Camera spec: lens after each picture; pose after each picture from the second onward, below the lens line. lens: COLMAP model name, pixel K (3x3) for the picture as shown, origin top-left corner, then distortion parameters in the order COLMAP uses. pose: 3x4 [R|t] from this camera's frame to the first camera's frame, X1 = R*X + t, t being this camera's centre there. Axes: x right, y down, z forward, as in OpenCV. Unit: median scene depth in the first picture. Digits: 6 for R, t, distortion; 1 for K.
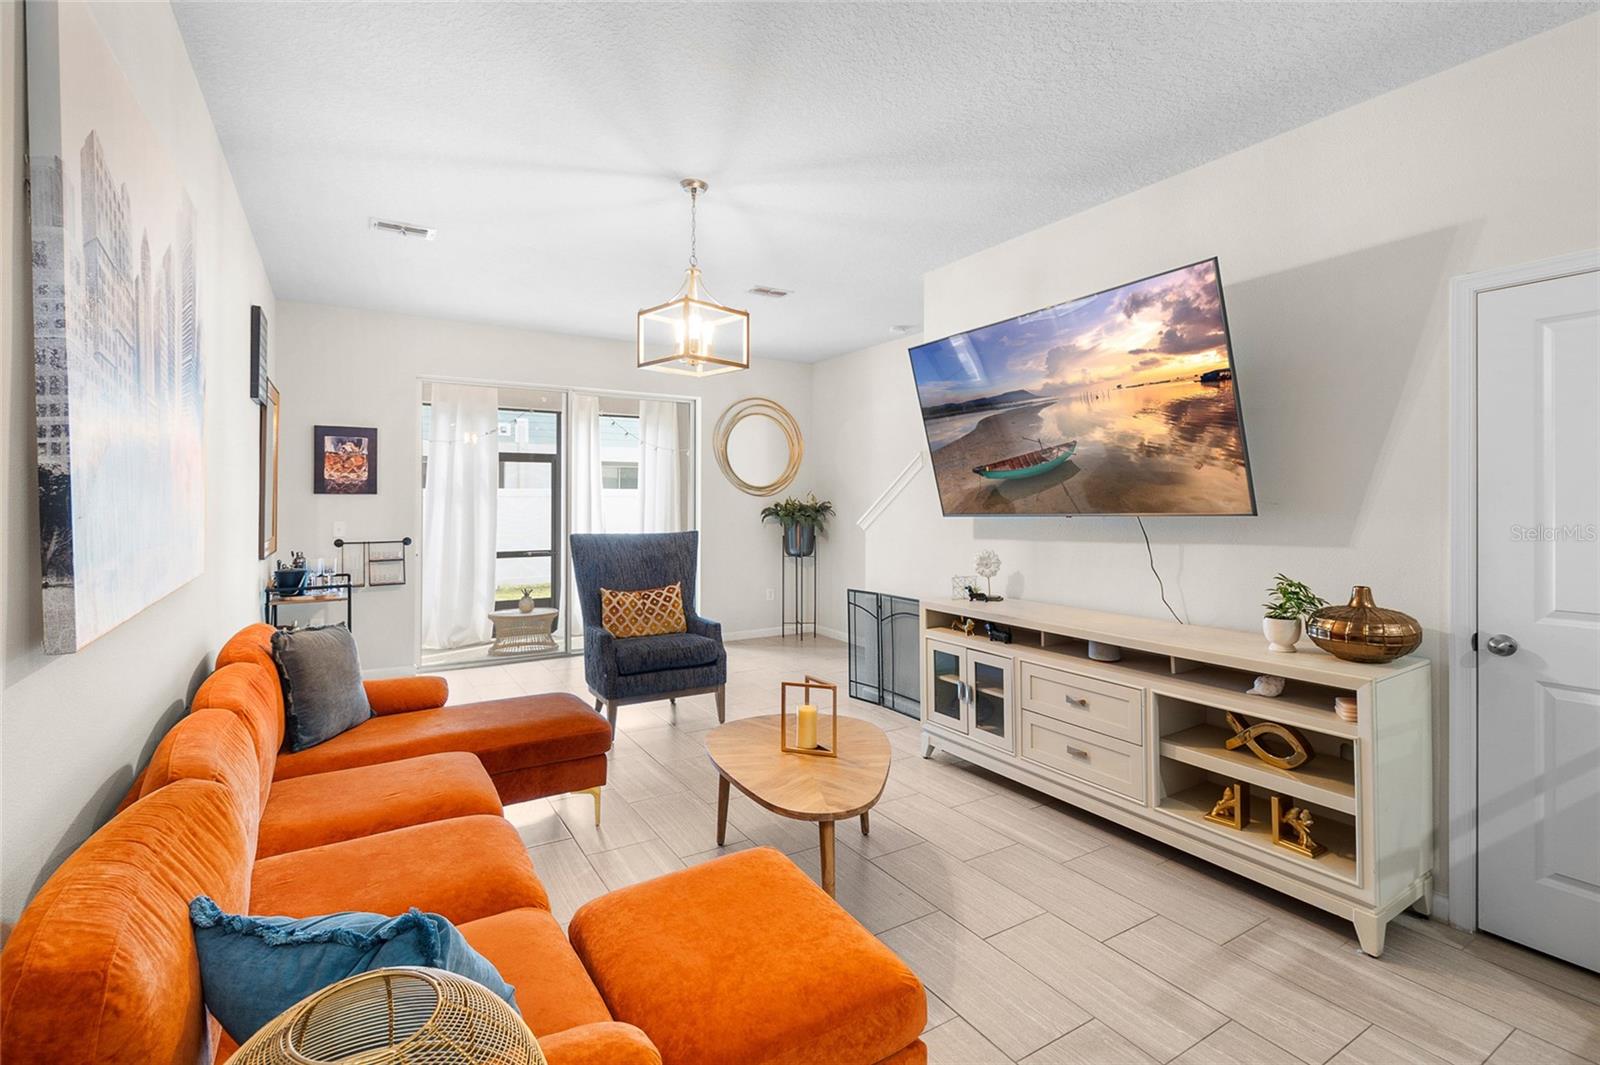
lens RADIAL K [[735.8, 0, 799.7], [0, 735.8, 501.1], [0, 0, 1]] dist [0.000812, -0.002525]
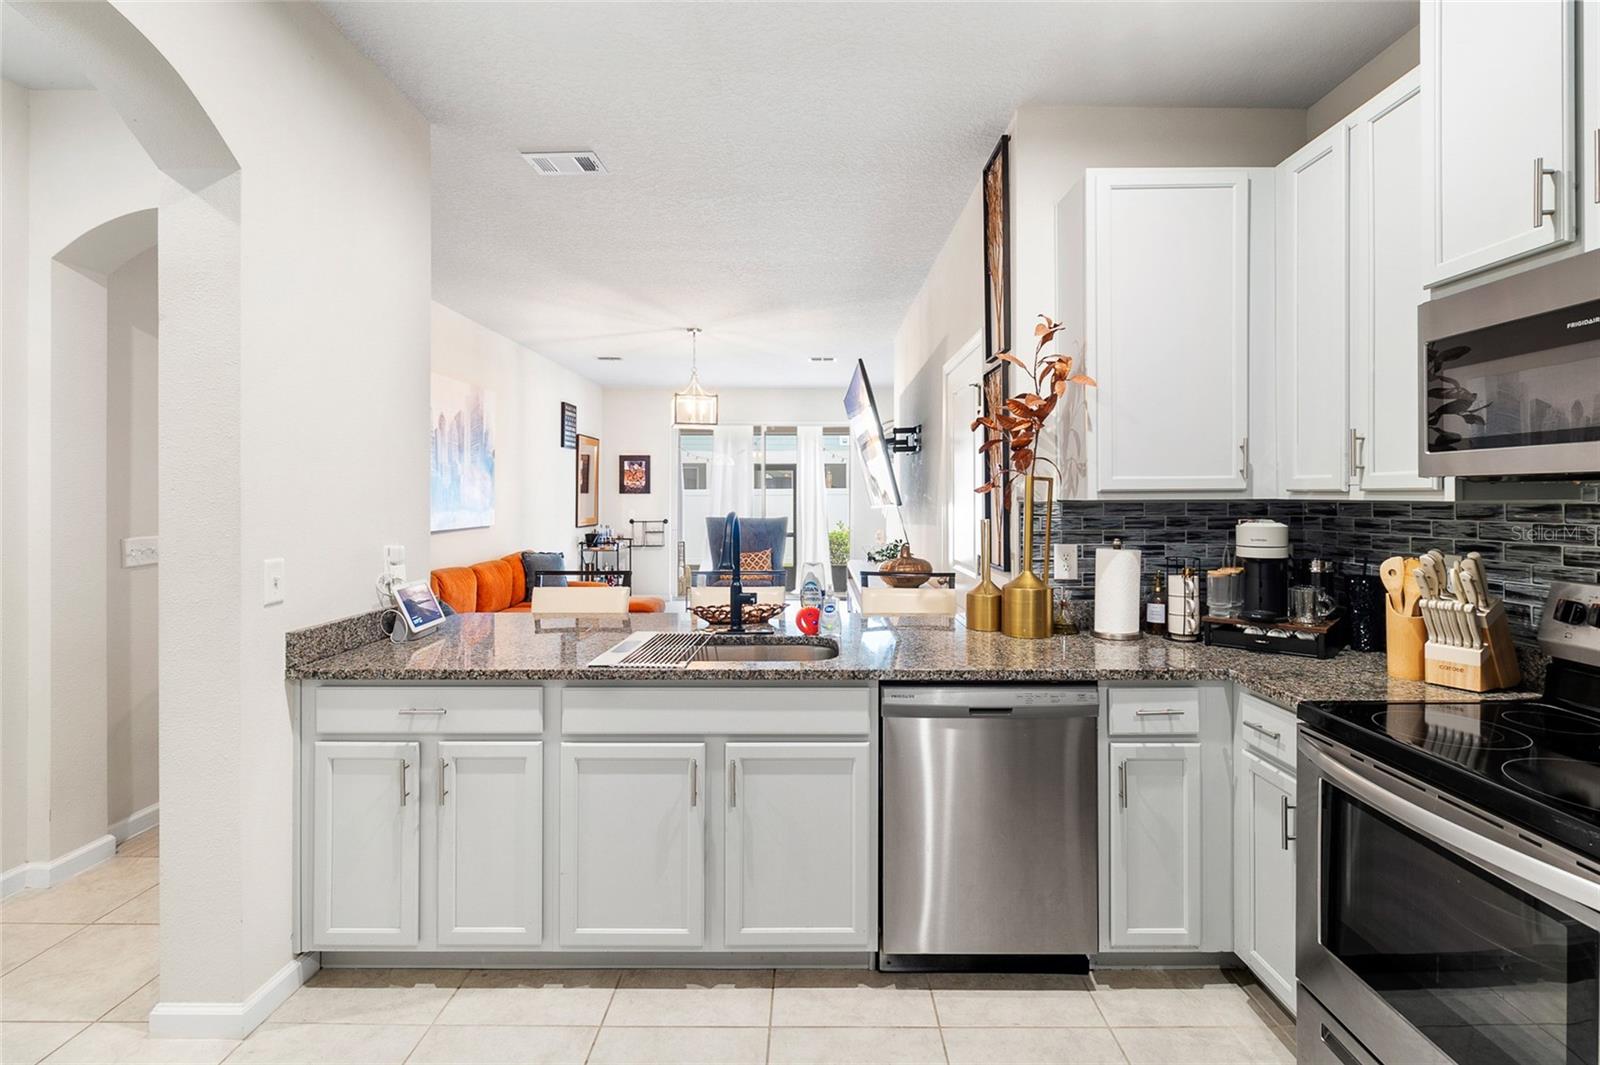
lens RADIAL K [[735.8, 0, 808.4], [0, 735.8, 495.0], [0, 0, 1]] dist [0.000812, -0.002525]
pose [[0.847208, -0.002825, -0.531253, 0.671279], [0.000756, 0.999991, -0.004112, 0.001410], [0.531260, 0.003082, 0.847203, -0.269827]]
